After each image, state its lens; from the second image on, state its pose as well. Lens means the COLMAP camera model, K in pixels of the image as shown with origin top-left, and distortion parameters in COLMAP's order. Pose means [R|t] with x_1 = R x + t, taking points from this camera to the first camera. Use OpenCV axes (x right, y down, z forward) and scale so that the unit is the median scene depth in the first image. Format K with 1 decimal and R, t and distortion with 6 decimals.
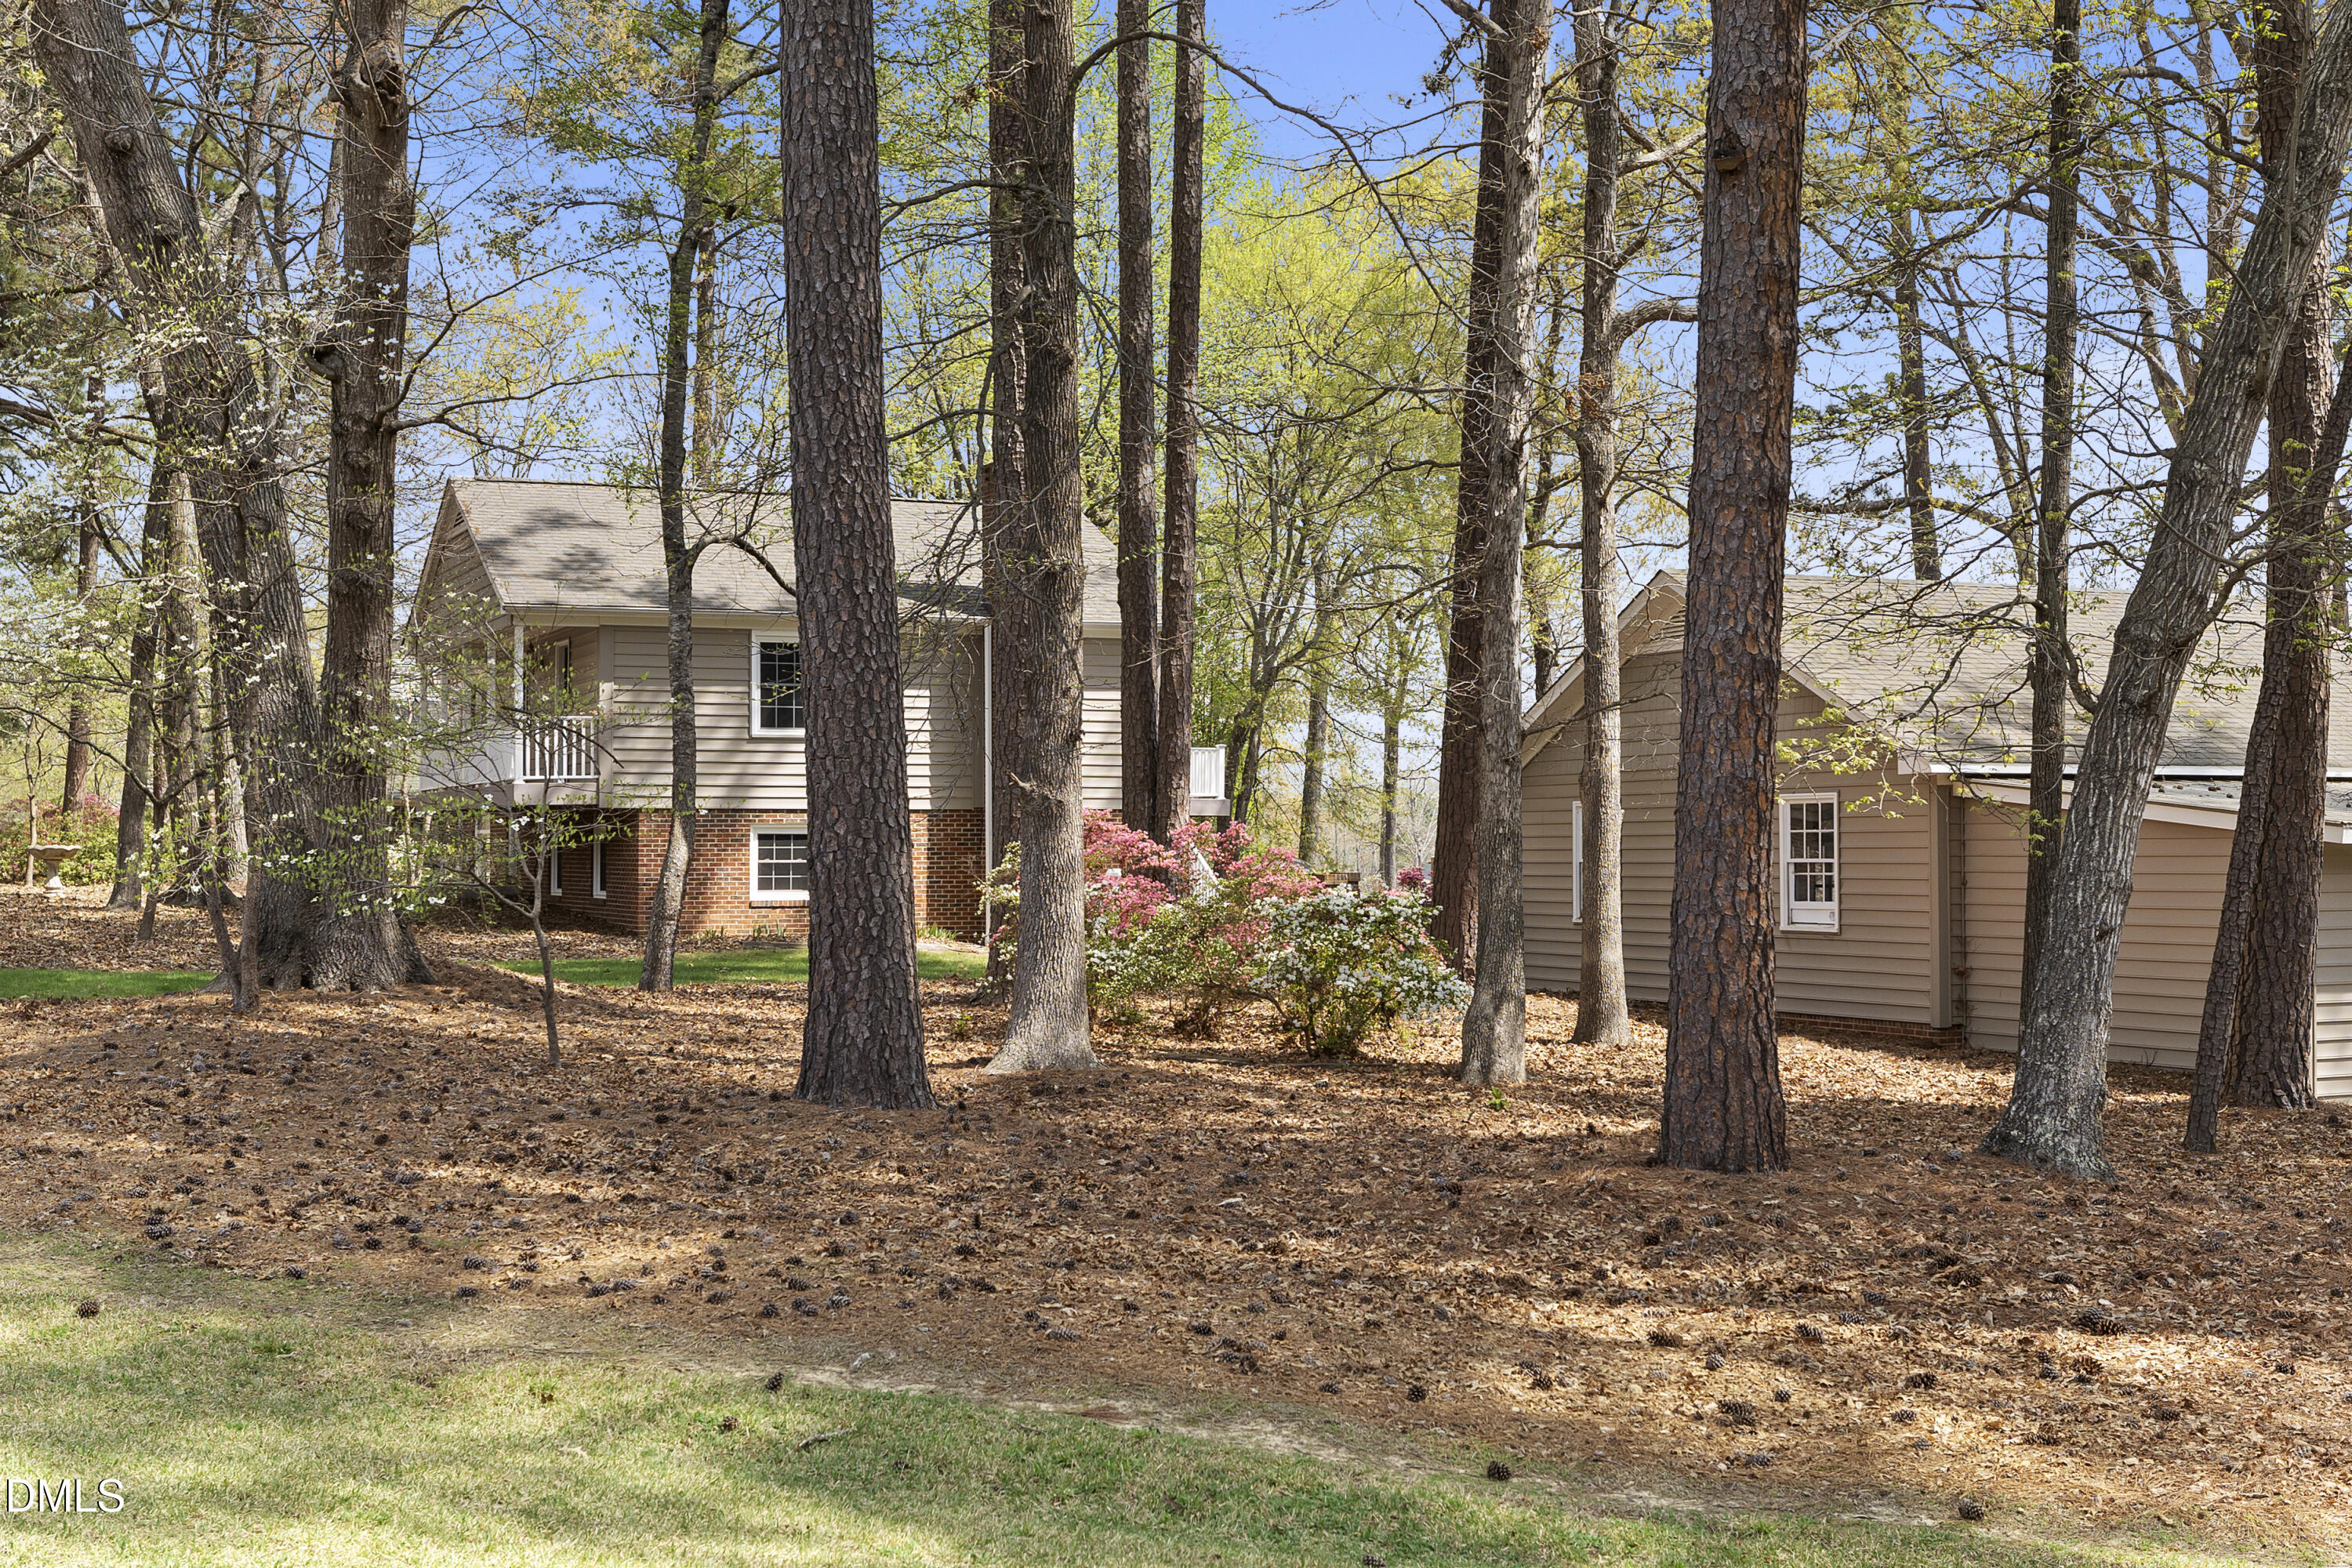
lens RADIAL K [[2826.8, 0, 1176.0], [0, 2826.8, 784.0], [0, 0, 1]] dist [-0.066494, 0.010785]
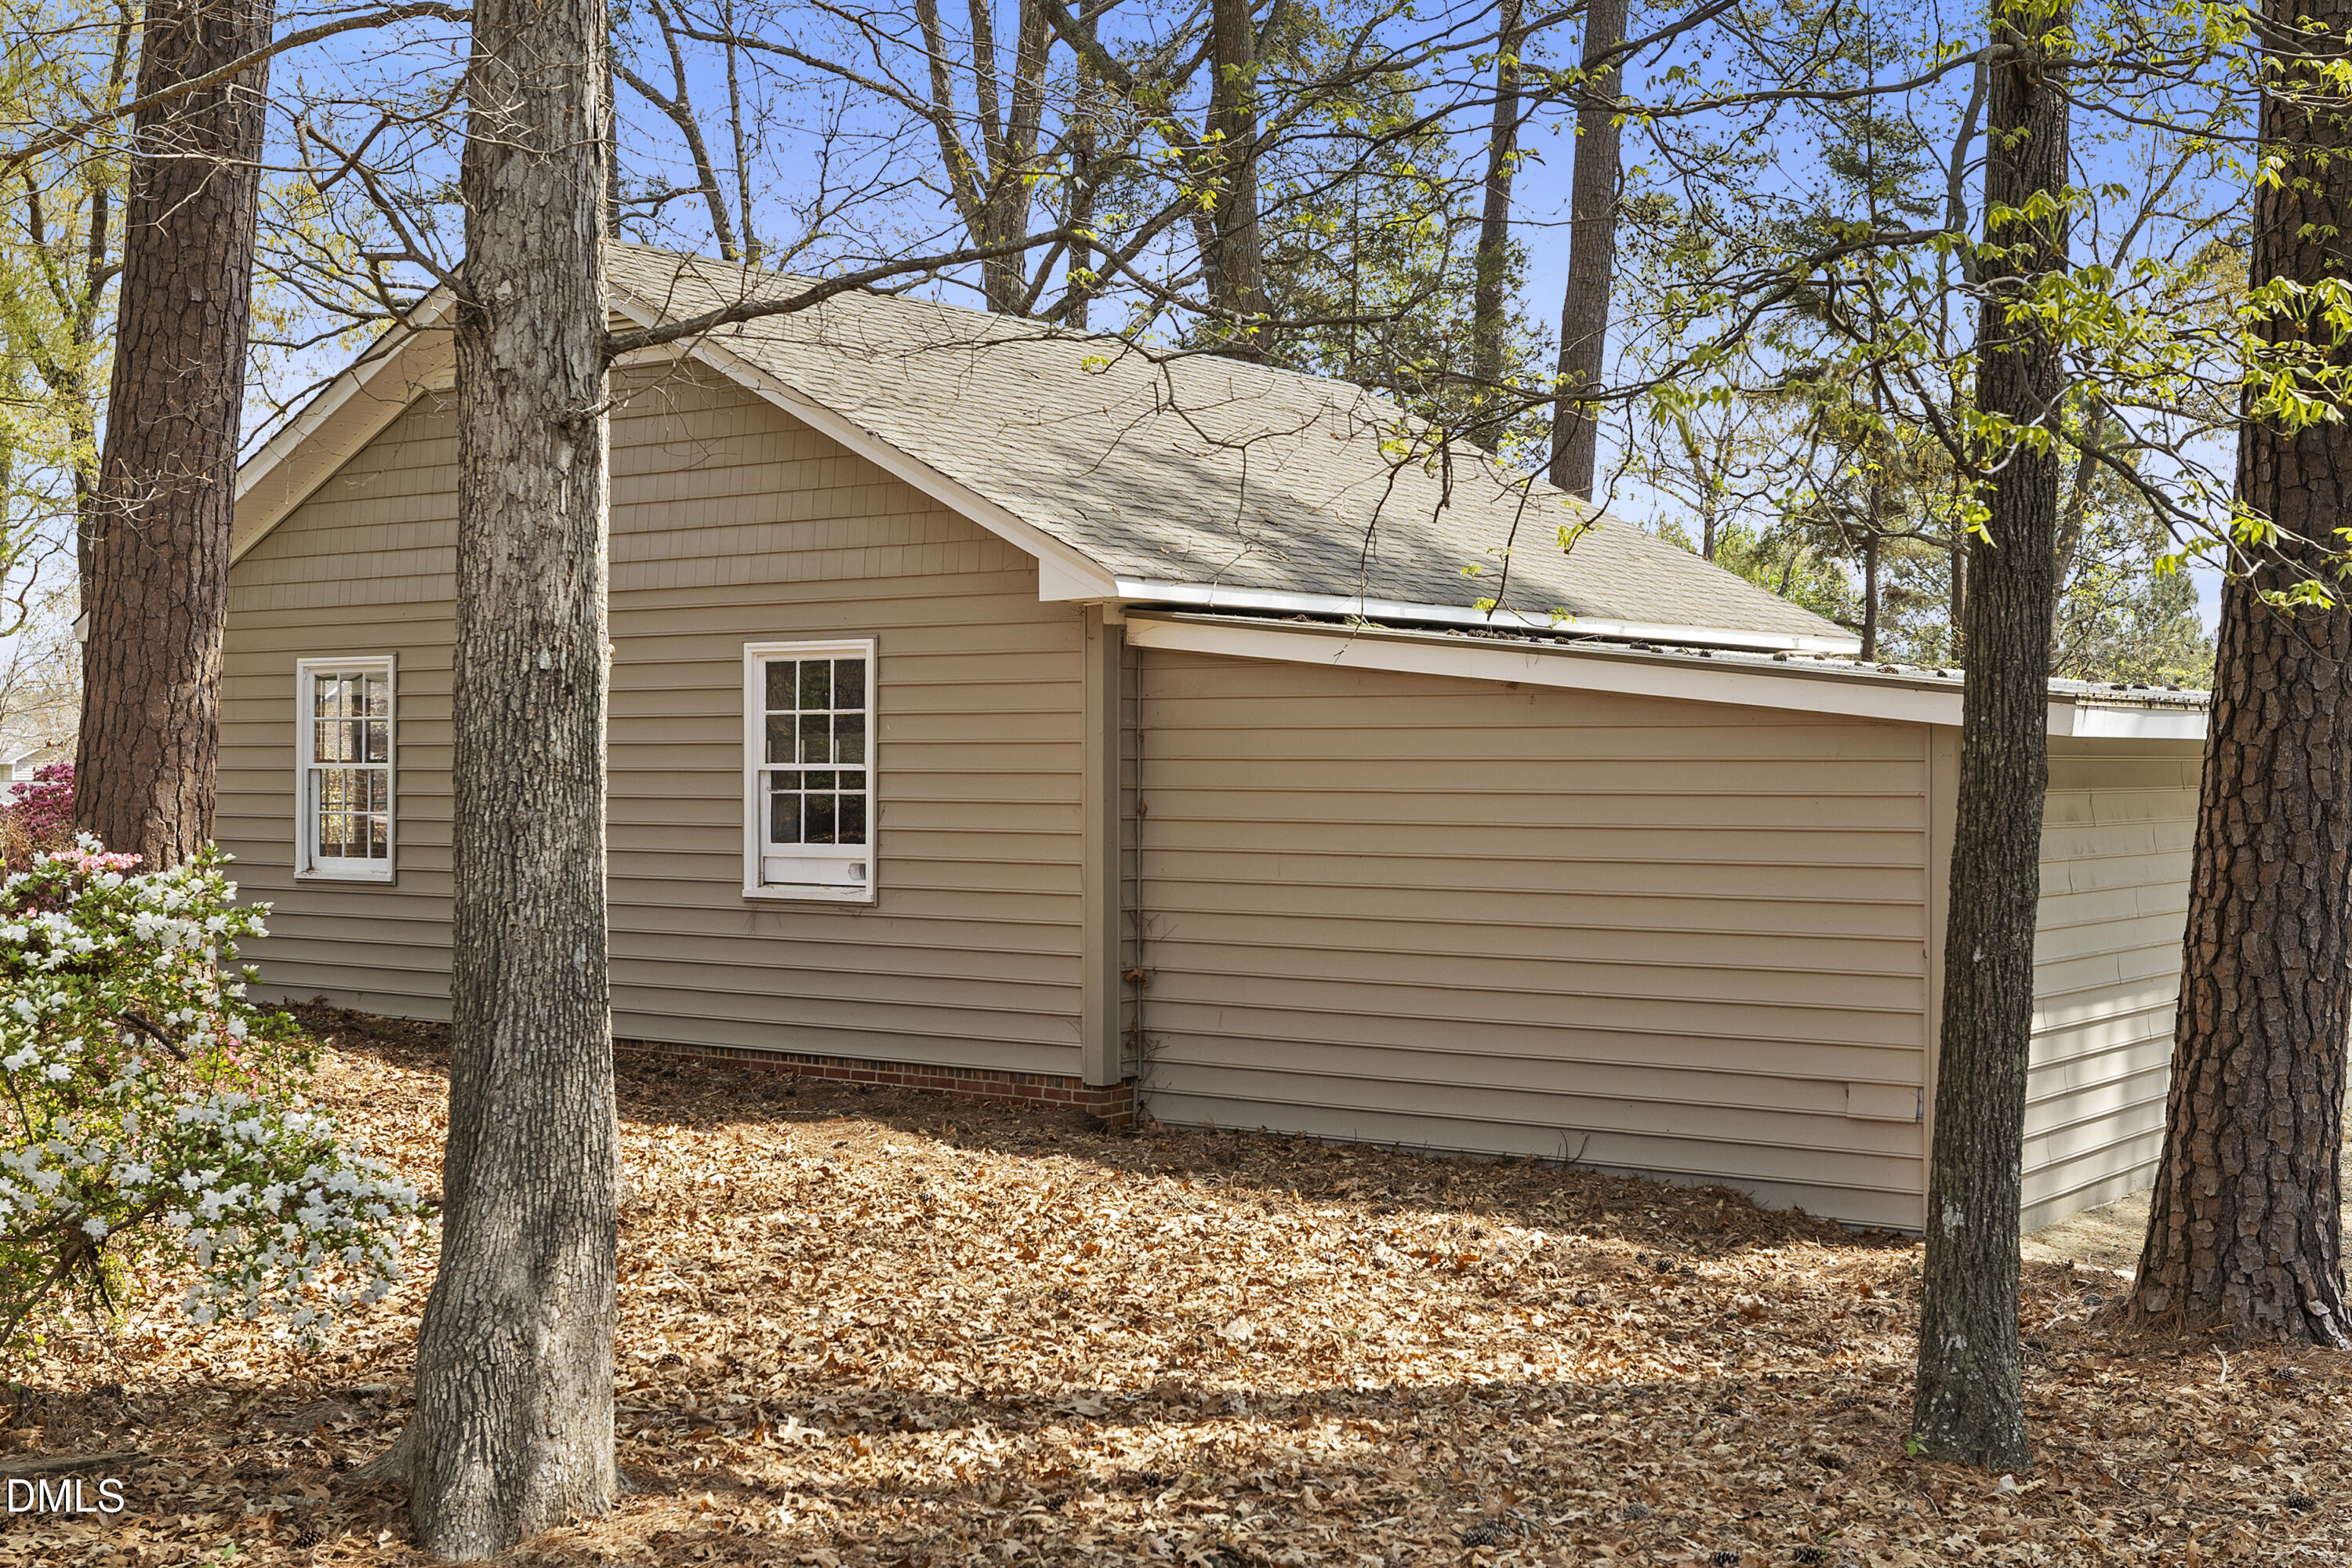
lens RADIAL K [[2826.8, 0, 1176.0], [0, 2826.8, 784.0], [0, 0, 1]] dist [-0.066494, 0.010785]
pose [[0.866984, 0.001347, 0.498334, 0.018738], [-0.017511, 0.999461, 0.027763, 0.014532], [-0.498029, -0.032796, 0.866540, 0.509343]]
